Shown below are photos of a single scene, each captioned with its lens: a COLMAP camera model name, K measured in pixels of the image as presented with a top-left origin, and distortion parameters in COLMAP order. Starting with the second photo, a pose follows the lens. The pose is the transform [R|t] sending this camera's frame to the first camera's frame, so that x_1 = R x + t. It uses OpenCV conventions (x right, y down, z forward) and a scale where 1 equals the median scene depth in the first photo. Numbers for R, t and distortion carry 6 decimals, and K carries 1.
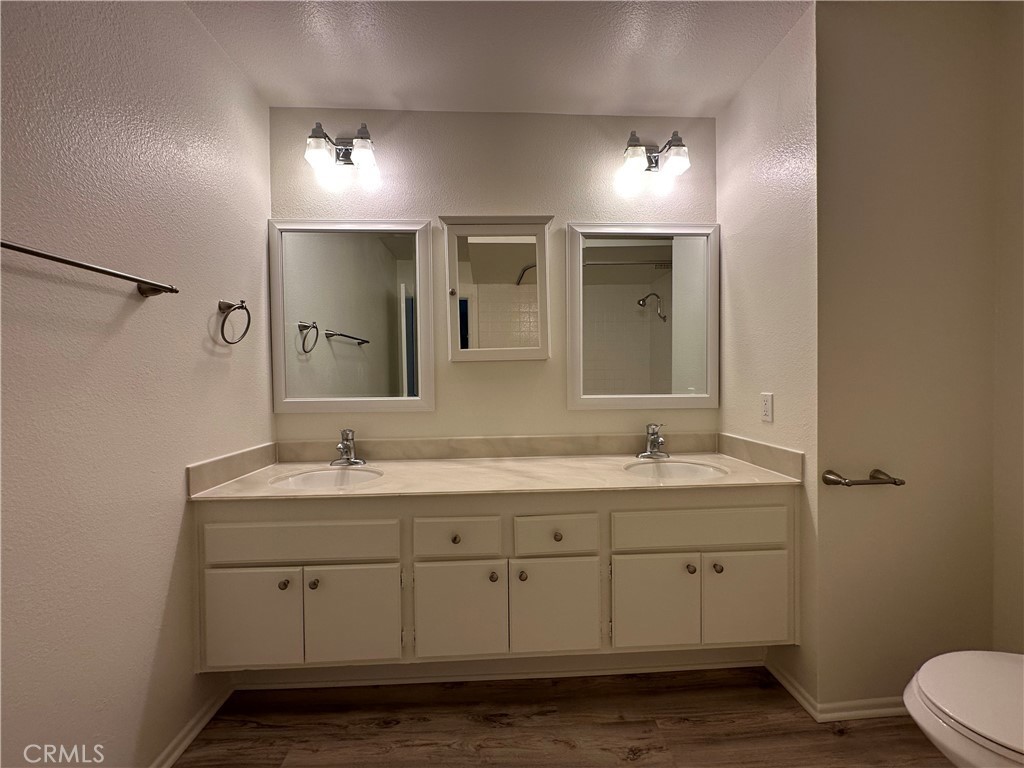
lens RADIAL K [[407.6, 0, 512.4], [0, 407.6, 384.1], [0, 0, 1]] dist [-0.003956, 0.000638]
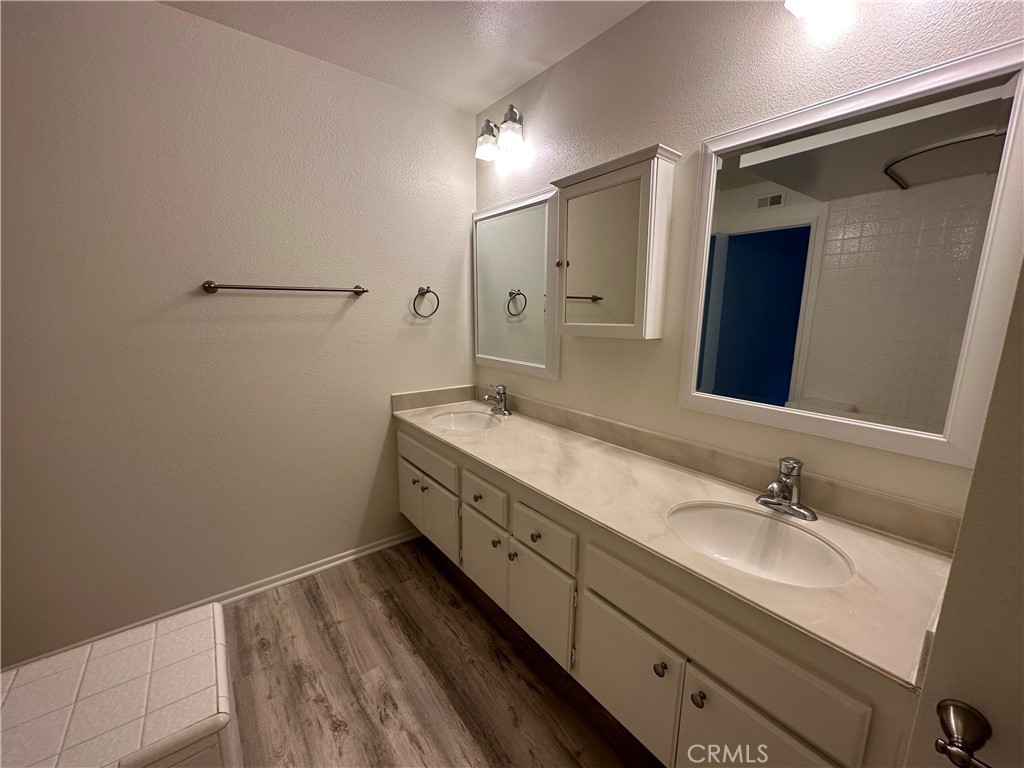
lens RADIAL K [[407.6, 0, 512.4], [0, 407.6, 384.1], [0, 0, 1]] dist [-0.003956, 0.000638]
pose [[0.573342, 0.165608, -0.802404, 0.736207], [-0.029261, 0.982873, 0.181947, -0.141426], [0.818793, -0.080839, 0.568368, 0.411148]]
